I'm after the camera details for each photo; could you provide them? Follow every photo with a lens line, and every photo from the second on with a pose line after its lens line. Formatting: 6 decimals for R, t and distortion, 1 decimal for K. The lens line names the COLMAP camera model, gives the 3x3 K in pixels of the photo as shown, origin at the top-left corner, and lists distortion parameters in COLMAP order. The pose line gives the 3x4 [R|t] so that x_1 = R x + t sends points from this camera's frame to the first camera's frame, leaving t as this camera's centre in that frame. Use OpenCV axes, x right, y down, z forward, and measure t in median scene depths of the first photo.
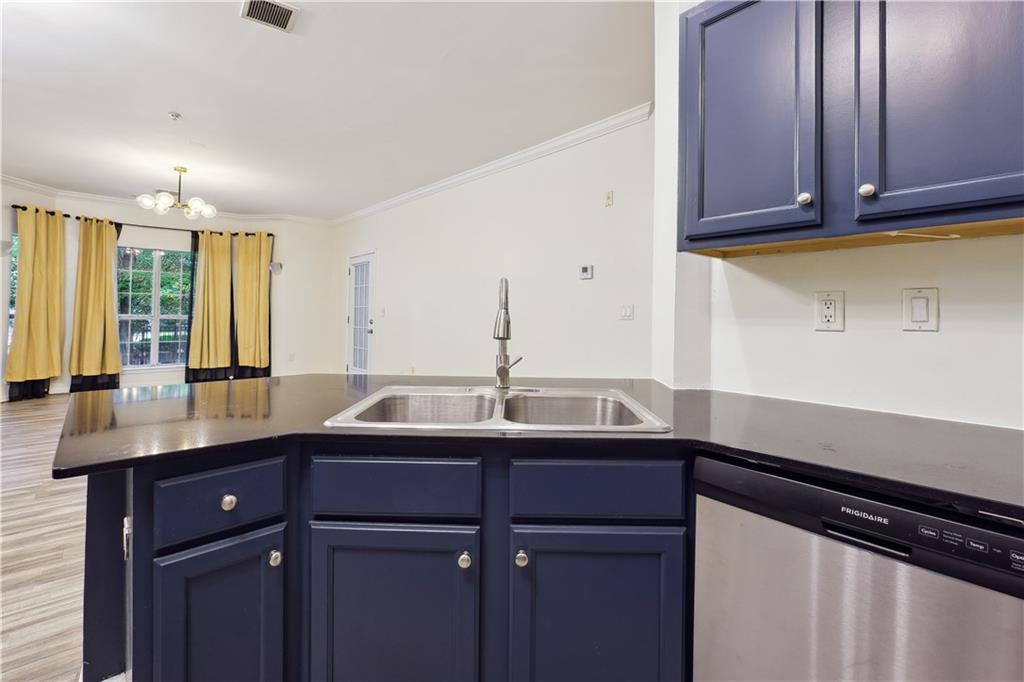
lens RADIAL K [[441.5, 0, 506.8], [0, 441.5, 320.0], [0, 0, 1]] dist [-0.014520, 0.000413]
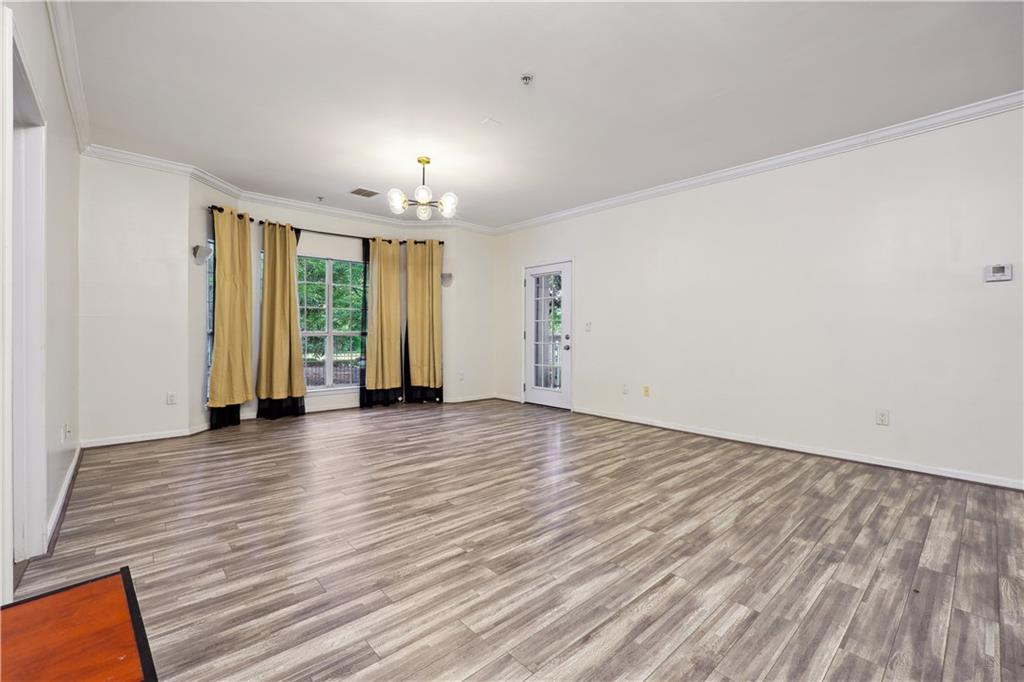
lens RADIAL K [[432.5, 0, 510.2], [0, 432.5, 335.4], [0, 0, 1]] dist [-0.015997, 0.000088]
pose [[0.999960, -0.007162, -0.005430, -0.420127], [0.007142, 0.999967, -0.003796, 0.003853], [0.005457, 0.003757, 0.999978, 0.107582]]
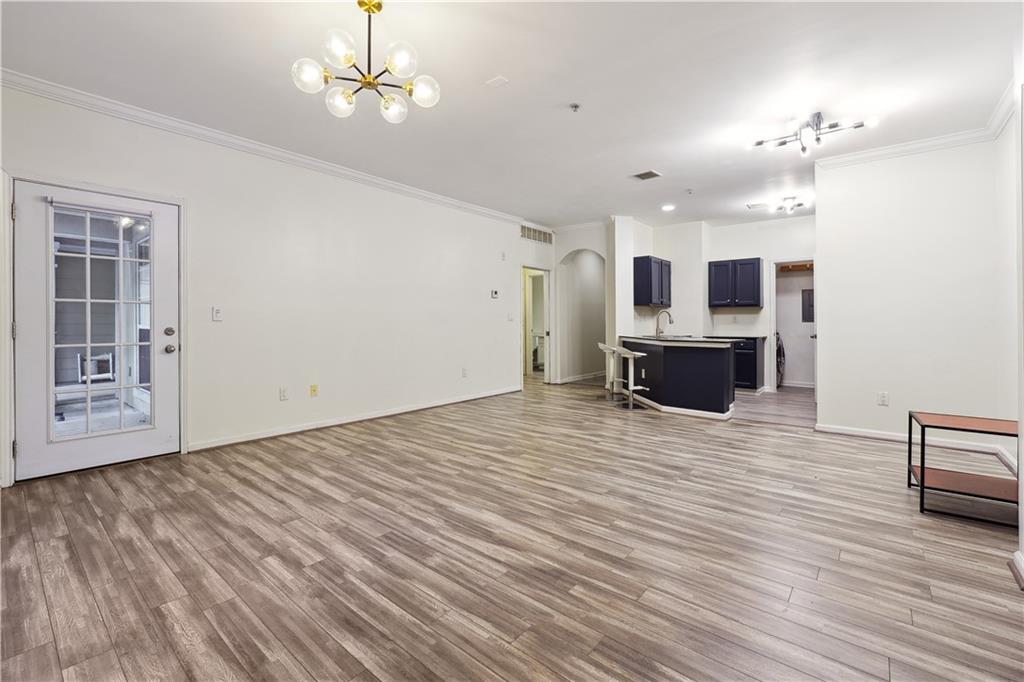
lens RADIAL K [[441.5, 0, 506.8], [0, 441.5, 320.0], [0, 0, 1]] dist [-0.014520, 0.000413]
pose [[-0.130870, -0.007482, 0.991371, -0.887991], [0.007058, 0.999939, 0.008479, -0.009675], [-0.991374, 0.008107, -0.130809, 0.665635]]
